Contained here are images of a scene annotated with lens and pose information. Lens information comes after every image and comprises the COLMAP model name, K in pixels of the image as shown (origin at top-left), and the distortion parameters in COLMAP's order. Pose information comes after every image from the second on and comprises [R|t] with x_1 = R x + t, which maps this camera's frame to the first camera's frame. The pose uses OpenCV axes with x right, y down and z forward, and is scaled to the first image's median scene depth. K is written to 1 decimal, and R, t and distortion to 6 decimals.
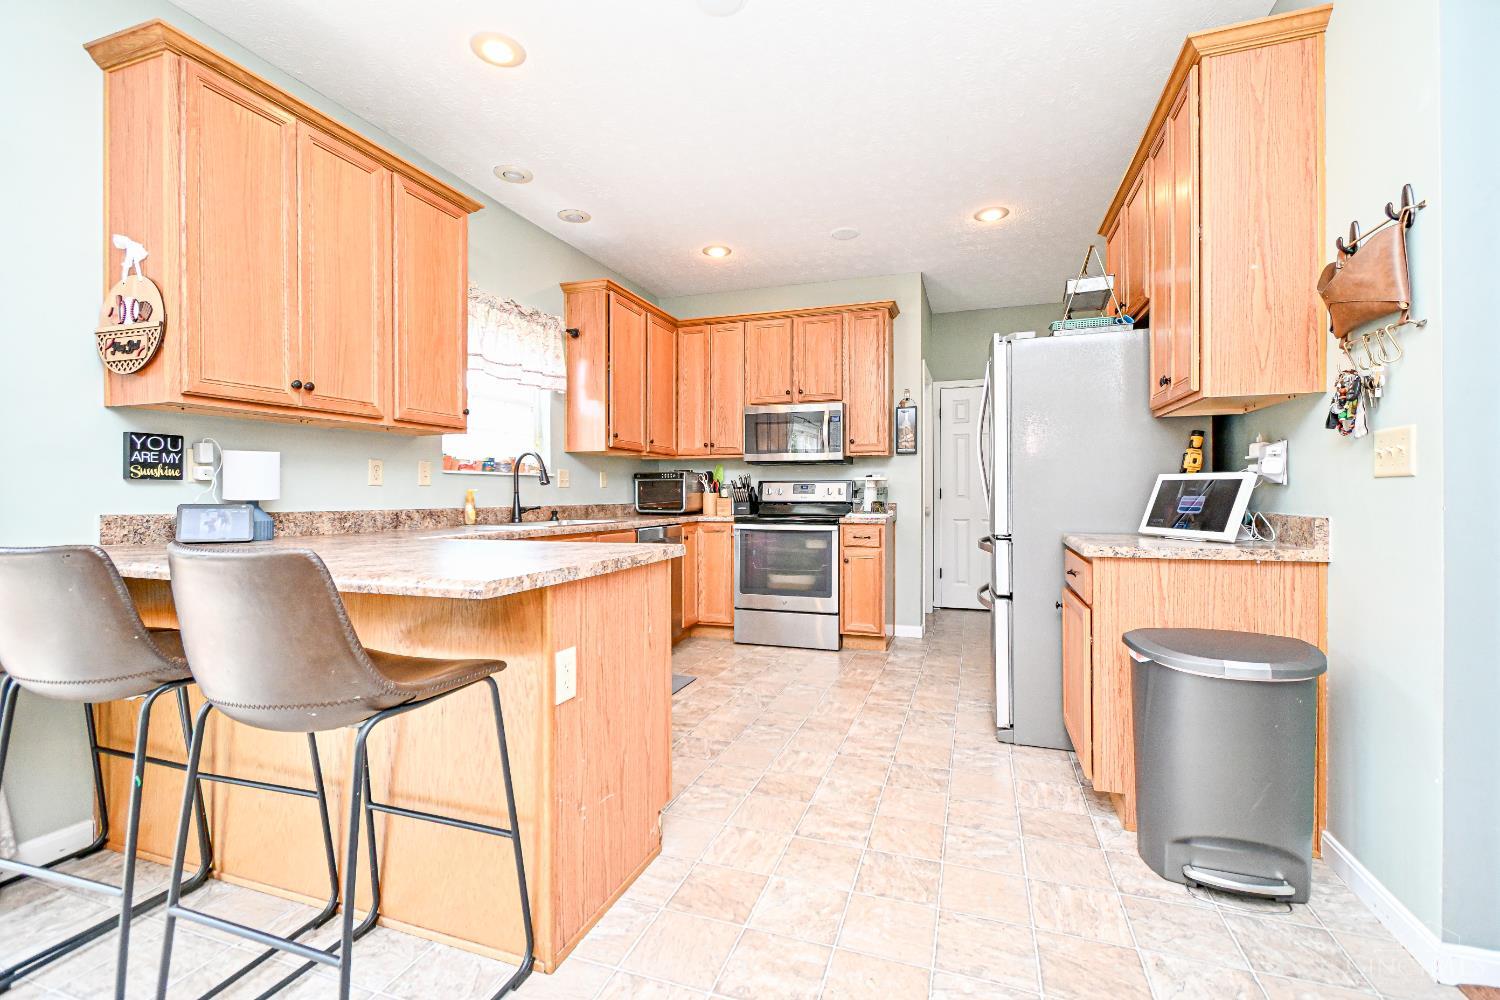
lens RADIAL K [[681.2, 0, 744.9], [0, 681.2, 497.0], [0, 0, 1]] dist [0.030369, 0.001829]
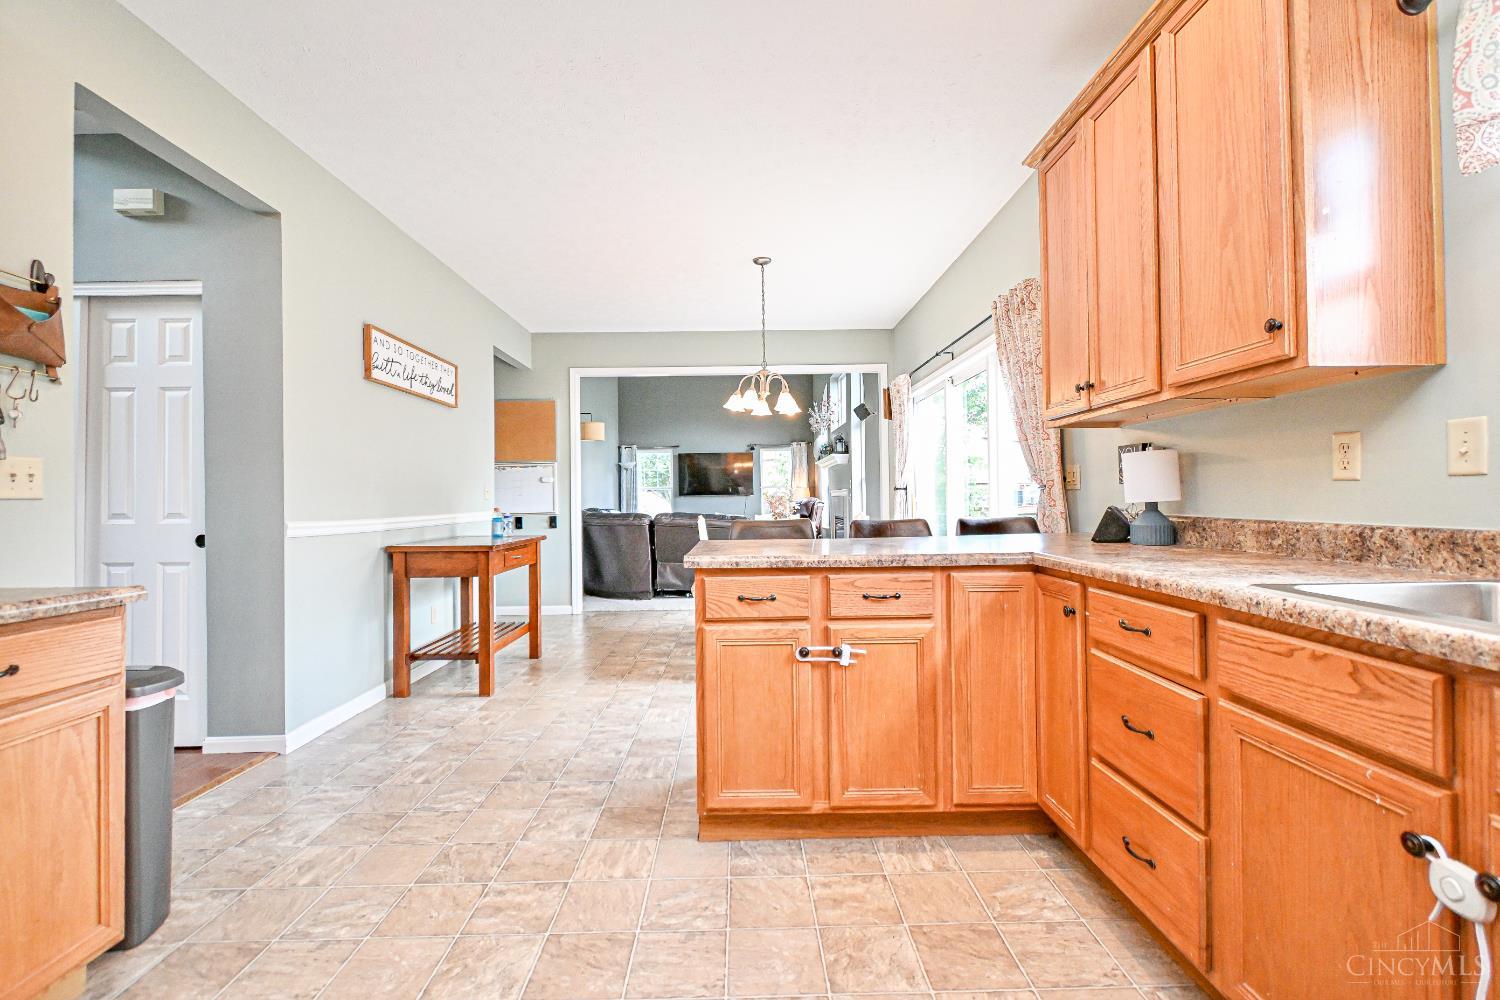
lens RADIAL K [[681.2, 0, 750.3], [0, 681.2, 506.7], [0, 0, 1]] dist [0.030369, 0.001829]
pose [[-0.939518, 0.008094, -0.342404, 0.150342], [0.012790, 0.999853, -0.011457, 0.008037], [0.342260, -0.015143, -0.939483, 1.895991]]
